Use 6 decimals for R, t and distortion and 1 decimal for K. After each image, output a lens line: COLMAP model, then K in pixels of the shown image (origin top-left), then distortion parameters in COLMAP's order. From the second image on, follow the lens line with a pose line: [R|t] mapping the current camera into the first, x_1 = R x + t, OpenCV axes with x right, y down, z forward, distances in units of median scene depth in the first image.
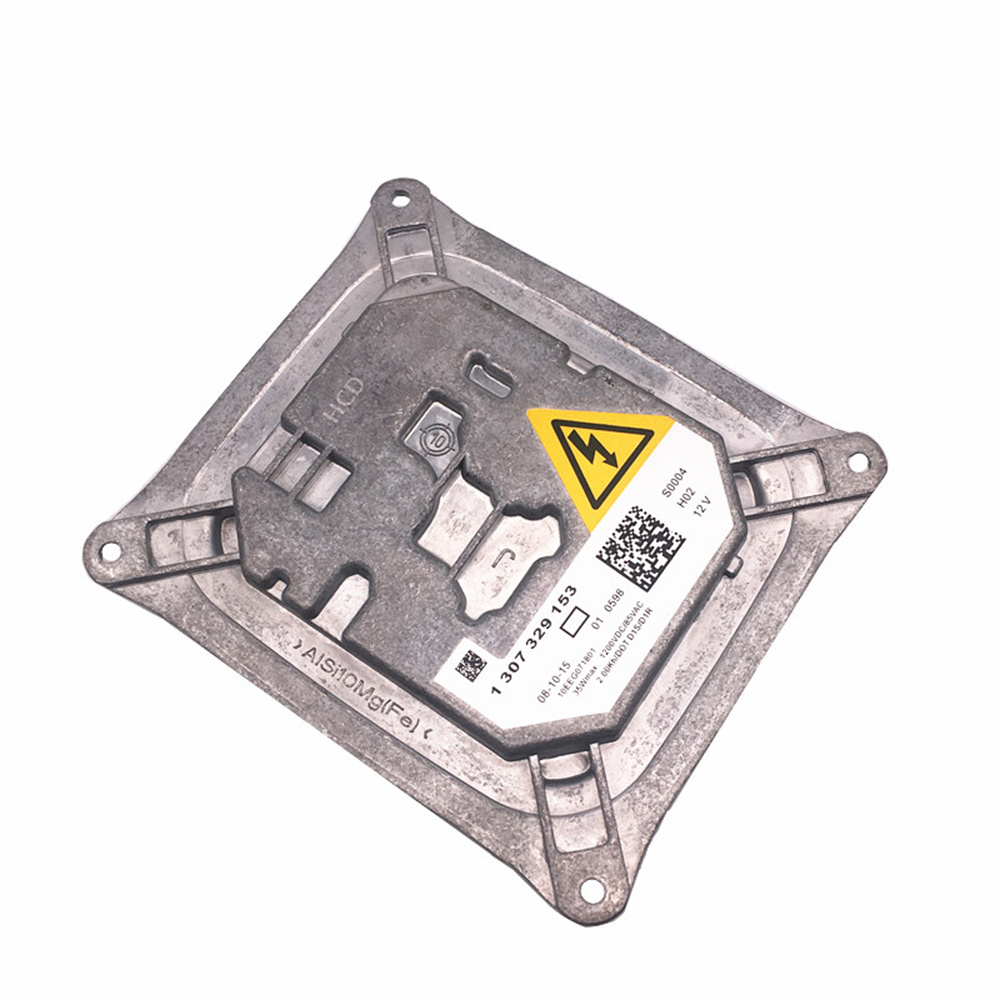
lens RADIAL K [[1114.6, 0, 503.6], [0, 1114.6, 499.8], [0, 0, 1]] dist [0.067529, -0.007848]
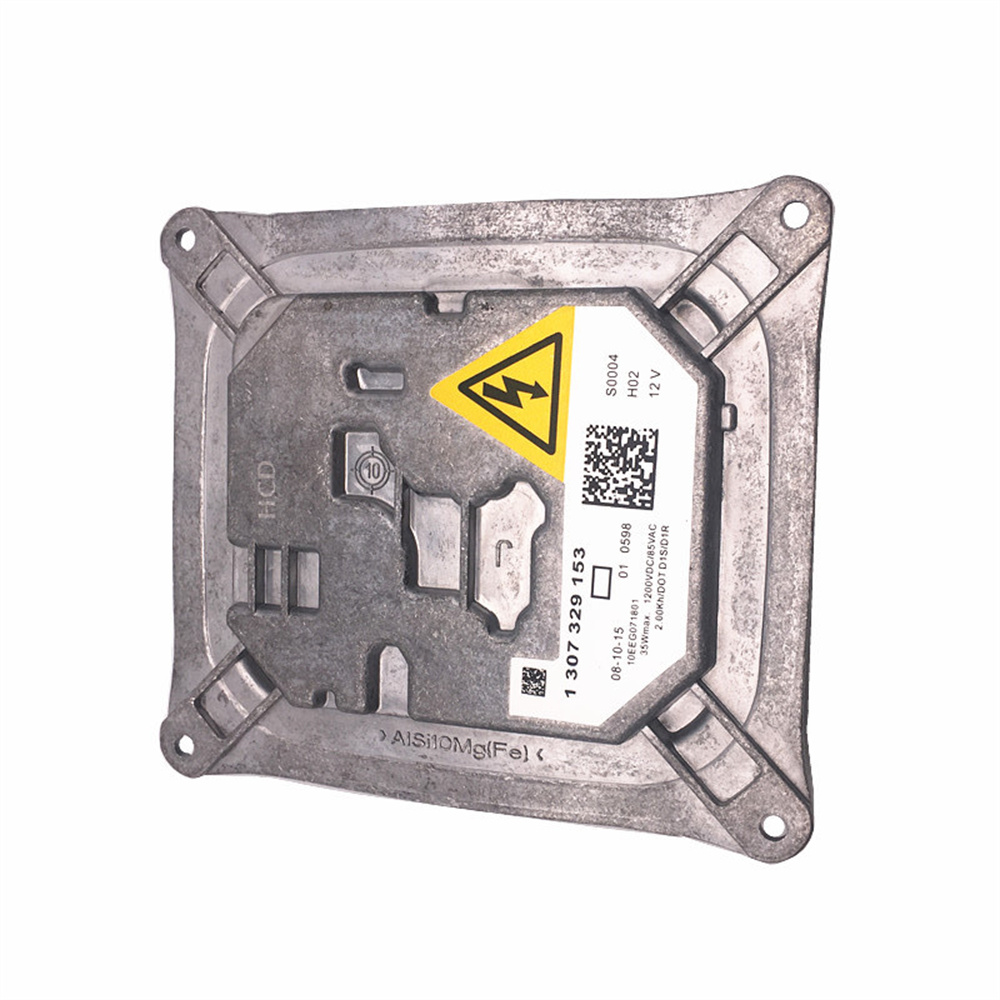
lens RADIAL K [[1114.6, 0, 503.6], [0, 1114.6, 499.8], [0, 0, 1]] dist [0.067529, -0.007848]
pose [[0.799129, -0.532428, -0.279129, 0.276857], [0.588594, 0.787408, 0.183157, -0.145660], [0.122270, -0.310660, 0.942624, 0.177479]]
